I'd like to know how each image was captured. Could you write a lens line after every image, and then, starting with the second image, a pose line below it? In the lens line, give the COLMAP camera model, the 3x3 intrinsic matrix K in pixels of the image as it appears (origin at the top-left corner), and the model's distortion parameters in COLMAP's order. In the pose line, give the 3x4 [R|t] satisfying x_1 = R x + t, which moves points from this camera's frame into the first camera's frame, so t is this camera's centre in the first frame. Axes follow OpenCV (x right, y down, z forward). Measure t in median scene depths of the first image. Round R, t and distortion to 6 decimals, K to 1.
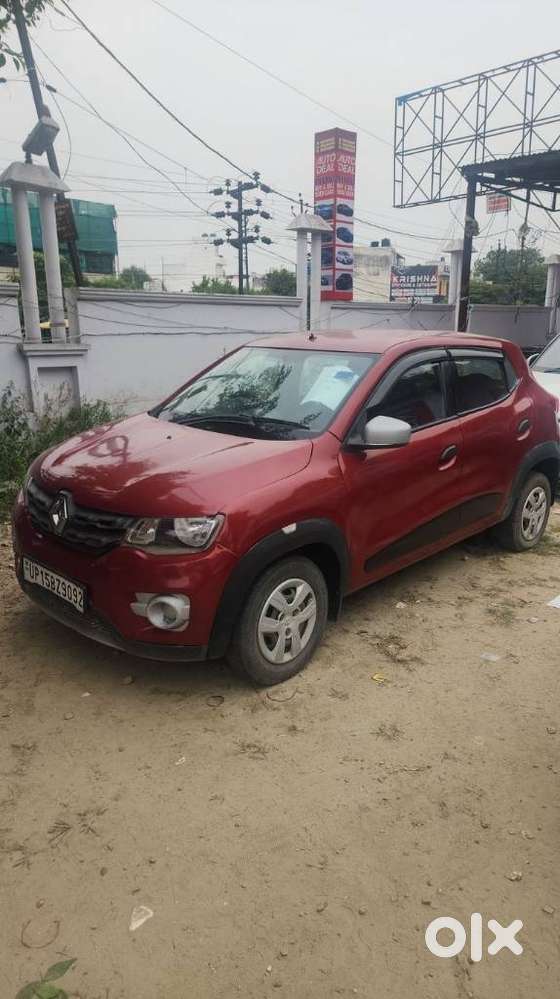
lens RADIAL K [[646.2, 0, 279.8], [0, 646.2, 500.6], [0, 0, 1]] dist [0.007078, 0.000247]
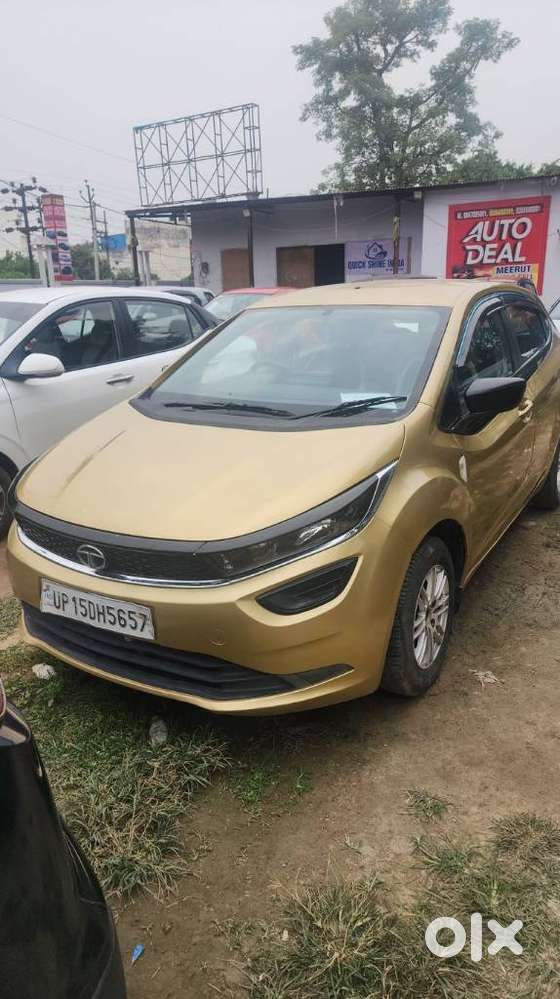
lens RADIAL K [[646.2, 0, 286.9], [0, 646.2, 501.8], [0, 0, 1]] dist [0.007078, 0.000247]
pose [[0.966276, -0.094207, 0.239657, 0.087142], [0.082873, 0.994931, 0.056964, 0.125684], [-0.243809, -0.035182, 0.969185, -0.452650]]
